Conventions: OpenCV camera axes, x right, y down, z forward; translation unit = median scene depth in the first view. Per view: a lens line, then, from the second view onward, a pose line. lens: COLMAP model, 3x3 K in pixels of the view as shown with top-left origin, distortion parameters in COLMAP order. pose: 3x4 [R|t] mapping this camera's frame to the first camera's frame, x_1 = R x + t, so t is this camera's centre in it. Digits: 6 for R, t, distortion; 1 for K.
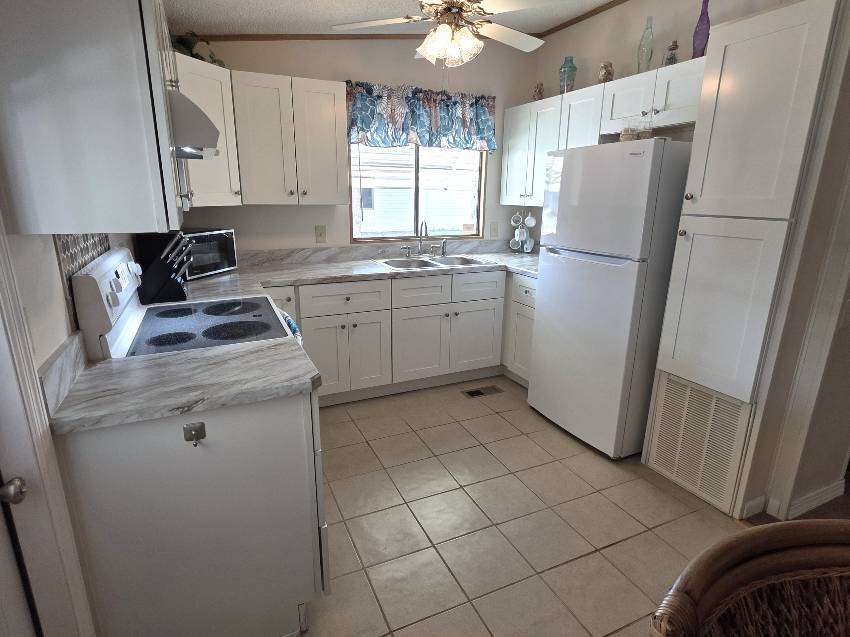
lens RADIAL K [[455.9, 0, 425.6], [0, 455.9, 320.1], [0, 0, 1]] dist [0.002015, -0.000196]
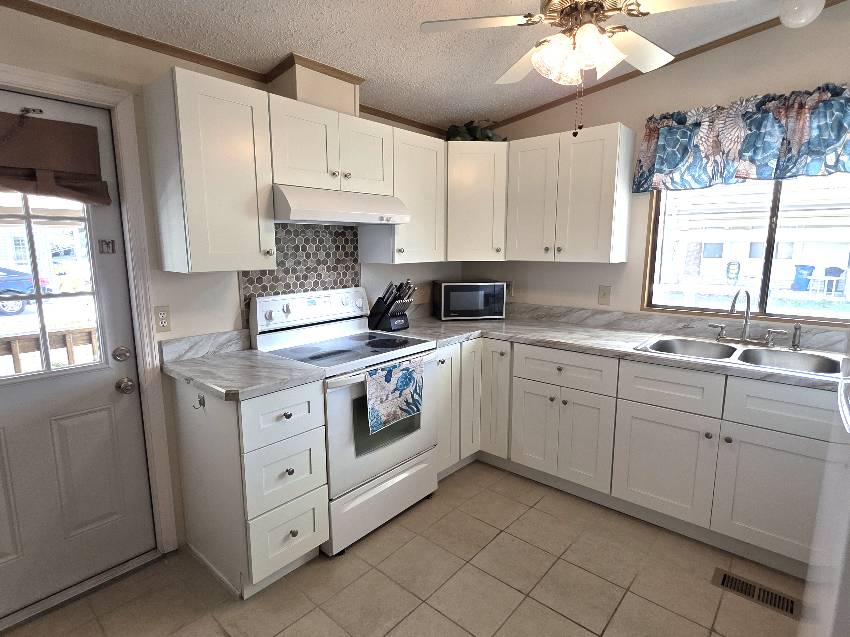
lens RADIAL K [[455.9, 0, 427.3], [0, 455.9, 320.1], [0, 0, 1]] dist [0.002015, -0.000196]
pose [[0.408099, 0.137490, -0.902525, 0.438560], [-0.238268, 0.970372, 0.040087, -0.099041], [0.881296, 0.198684, 0.428767, 0.345684]]
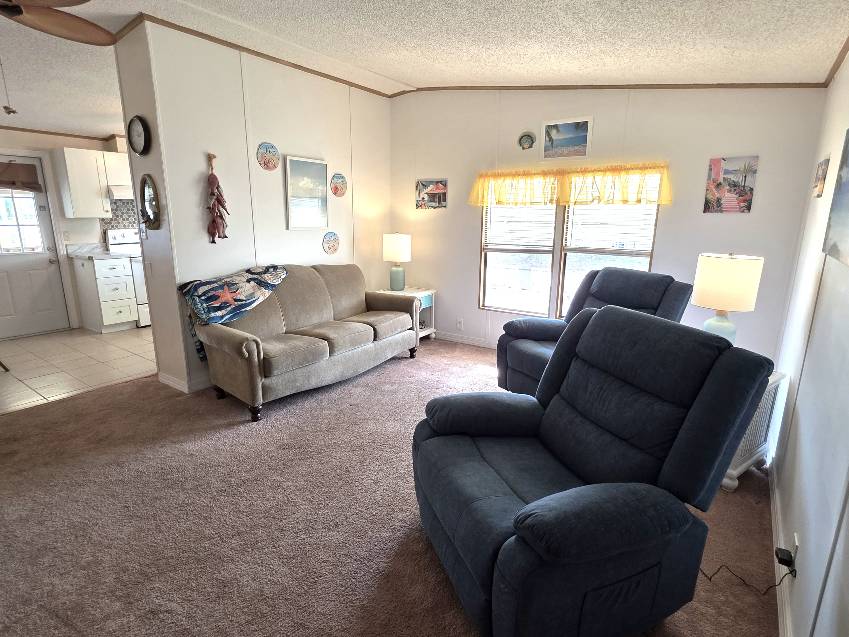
lens RADIAL K [[451.5, 0, 421.6], [0, 451.5, 317.0], [0, 0, 1]] dist [0.002469, 0.000710]
pose [[0.495543, 0.187320, -0.848144, 1.797328], [-0.230170, 0.969879, 0.079725, -0.131515], [0.837532, 0.155710, 0.523732, 0.556781]]
